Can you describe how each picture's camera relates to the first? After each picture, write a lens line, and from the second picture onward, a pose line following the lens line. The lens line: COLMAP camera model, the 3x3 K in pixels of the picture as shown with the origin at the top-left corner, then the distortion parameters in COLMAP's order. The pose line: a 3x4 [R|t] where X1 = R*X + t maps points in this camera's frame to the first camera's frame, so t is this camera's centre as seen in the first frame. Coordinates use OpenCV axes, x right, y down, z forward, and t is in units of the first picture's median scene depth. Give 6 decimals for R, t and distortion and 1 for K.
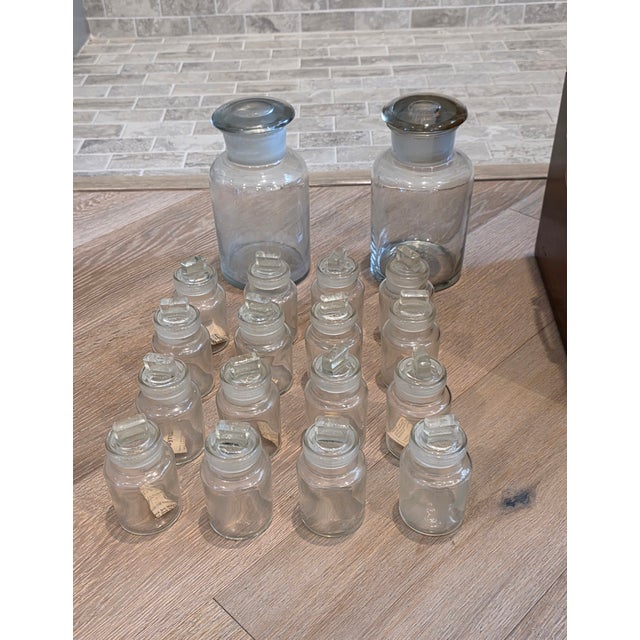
lens RADIAL K [[779.7, 0, 303.7], [0, 779.7, 320.9], [0, 0, 1]] dist [0.062826, -0.050070]
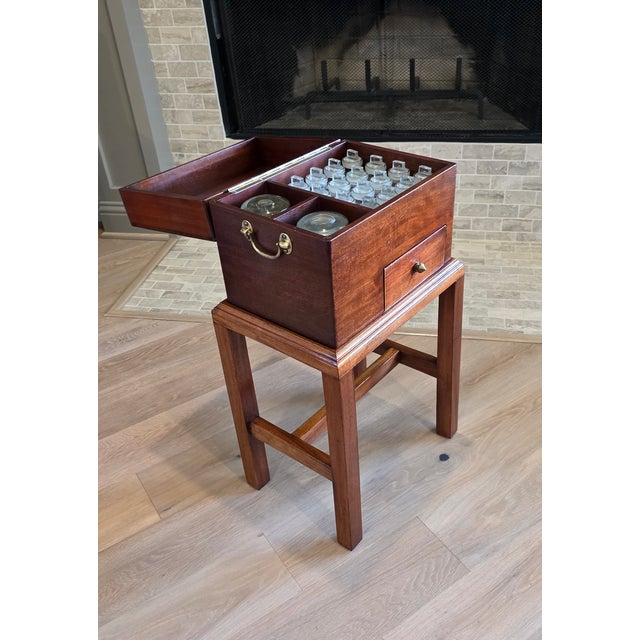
lens RADIAL K [[621.3, 0, 354.7], [0, 621.3, 320.6], [0, 0, 1]] dist [0.080140, -0.095861]
pose [[0.987989, 0.085542, -0.128684, 0.435747], [-0.091461, 0.994972, -0.040806, -0.105922], [0.124546, 0.052086, 0.990846, -0.621214]]
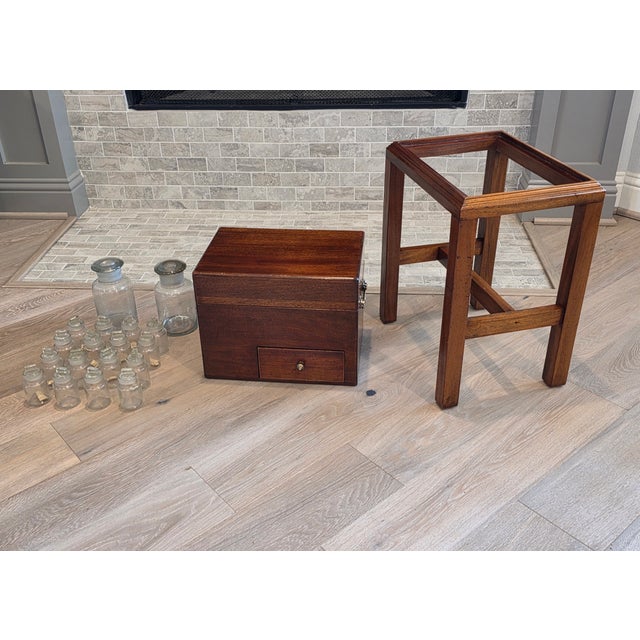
lens RADIAL K [[668.9, 0, 307.9], [0, 668.9, 317.6], [0, 0, 1]] dist [0.098037, -0.136405]
pose [[0.997462, 0.046751, -0.053696, 0.417373], [-0.052424, 0.992588, -0.109637, 0.071759], [0.048172, 0.112174, 0.992520, -0.676837]]
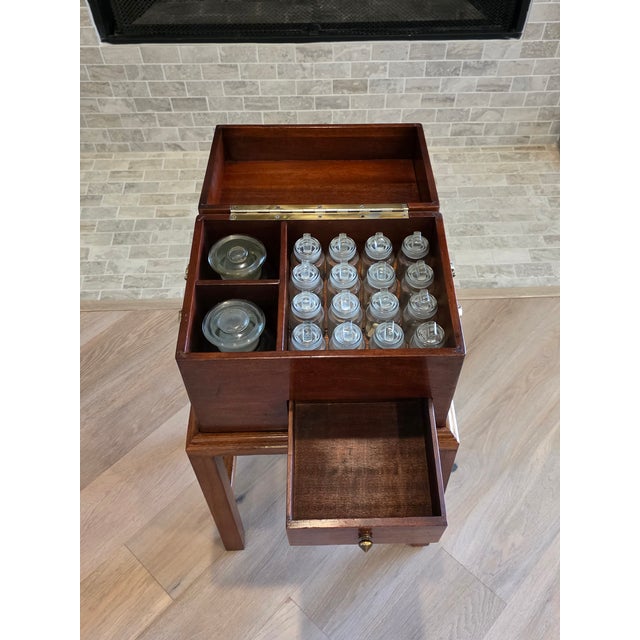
lens RADIAL K [[643.0, 0, 343.3], [0, 643.0, 313.9], [0, 0, 1]] dist [0.071898, -0.102356]
pose [[0.996927, -0.015891, 0.076704, 0.213298], [-0.005109, 0.963930, 0.266108, -0.455689], [-0.078166, -0.265682, 0.960887, -0.473988]]
